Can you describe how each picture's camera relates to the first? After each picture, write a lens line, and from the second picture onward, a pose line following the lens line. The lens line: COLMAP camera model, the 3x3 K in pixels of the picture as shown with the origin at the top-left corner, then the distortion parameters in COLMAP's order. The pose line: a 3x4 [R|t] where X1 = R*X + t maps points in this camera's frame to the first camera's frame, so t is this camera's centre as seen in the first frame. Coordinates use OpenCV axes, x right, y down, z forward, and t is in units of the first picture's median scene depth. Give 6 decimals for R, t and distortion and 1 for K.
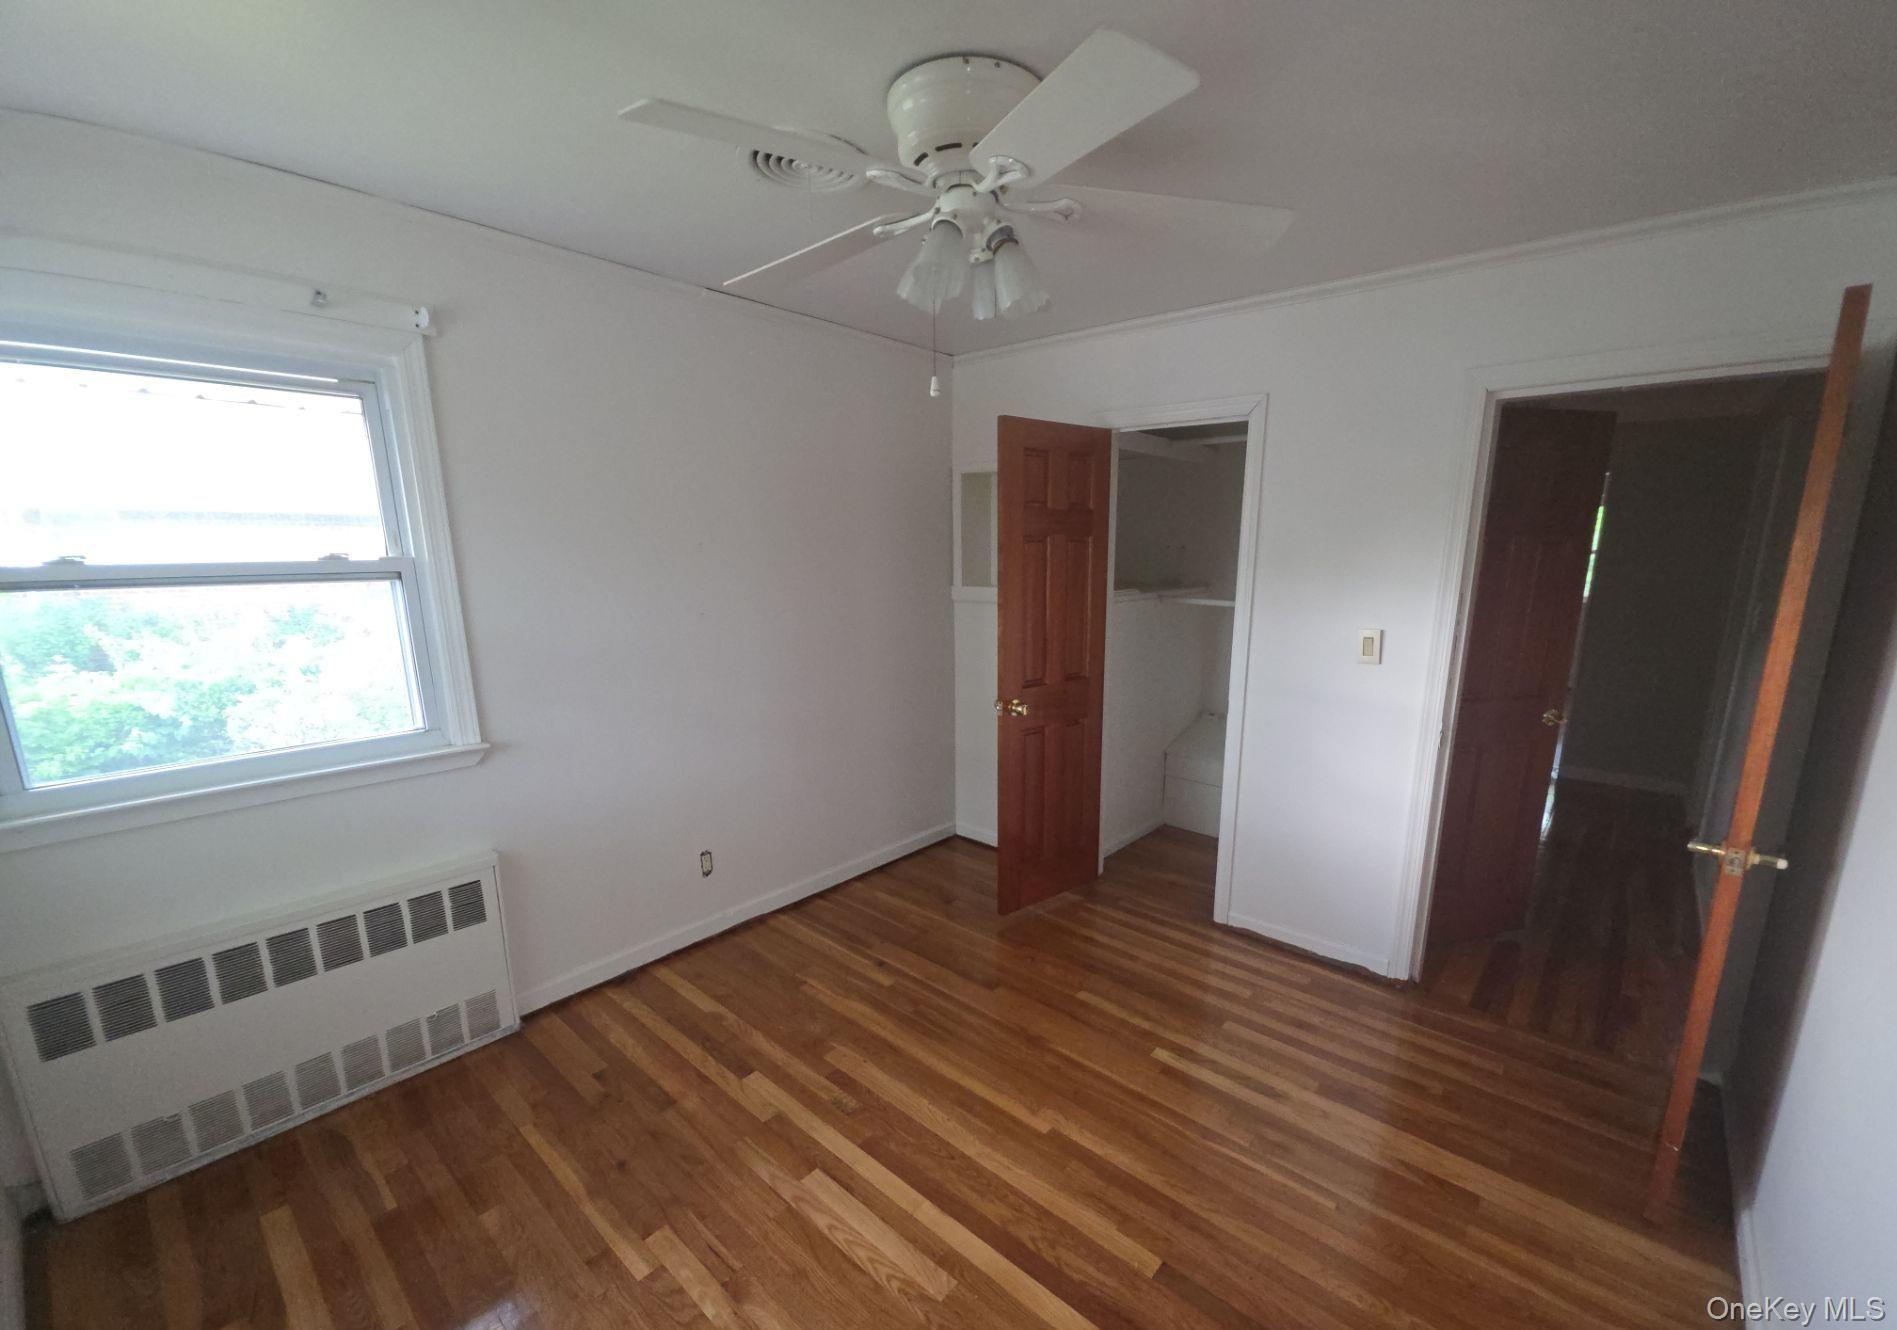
lens RADIAL K [[767.2, 0, 978.2], [0, 767.2, 721.1], [0, 0, 1]] dist [0.014323, -0.010530]
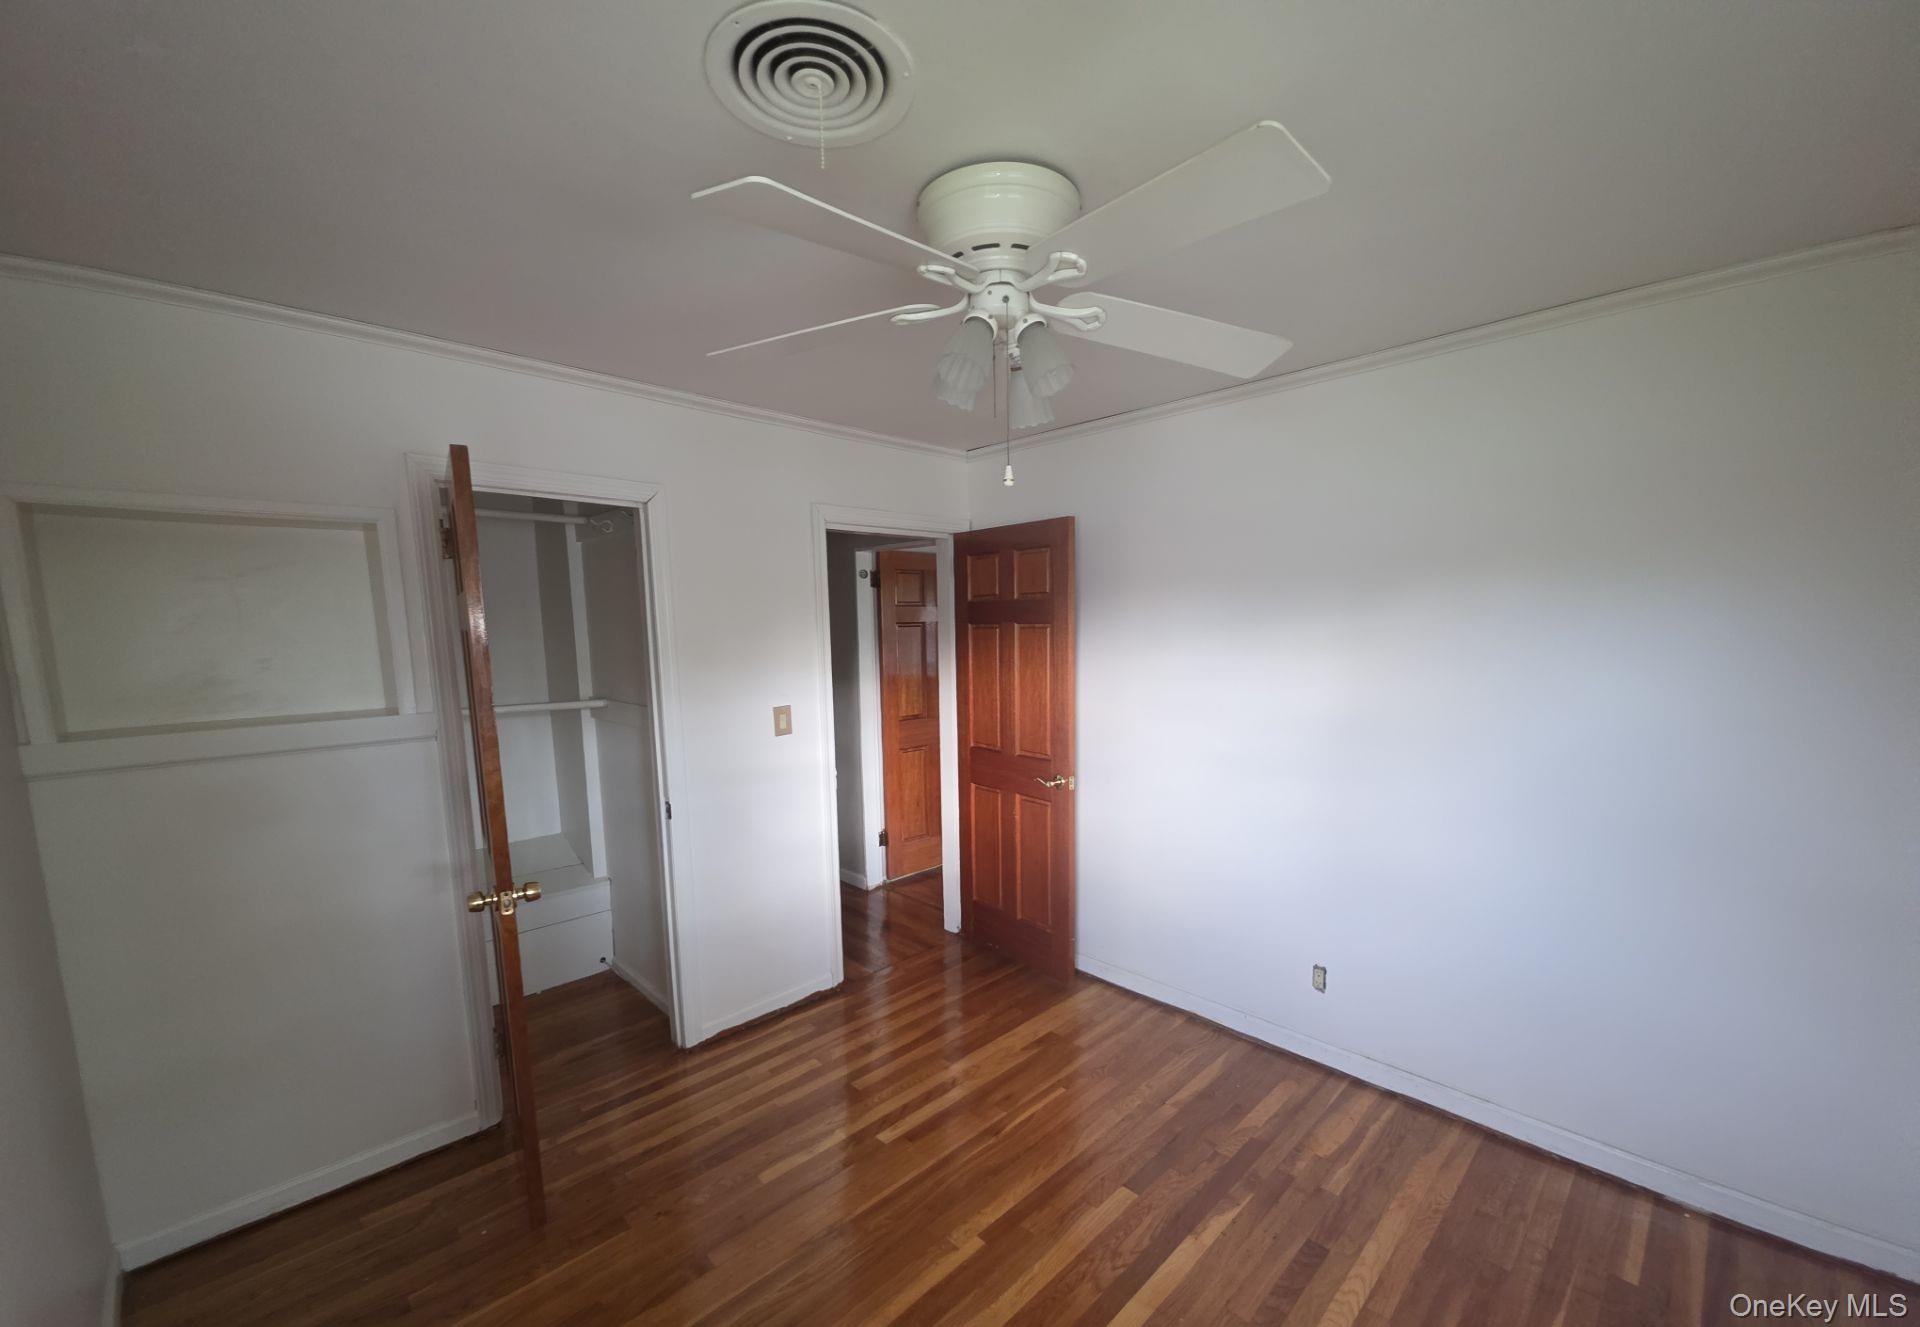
lens RADIAL K [[768.2, 0, 967.5], [0, 768.2, 715.9], [0, 0, 1]] dist [0.000911, -0.000306]
pose [[0.085716, -0.124813, 0.988471, -0.710082], [0.237773, 0.966018, 0.101359, -0.179824], [-0.967531, 0.226343, 0.112480, 0.703009]]
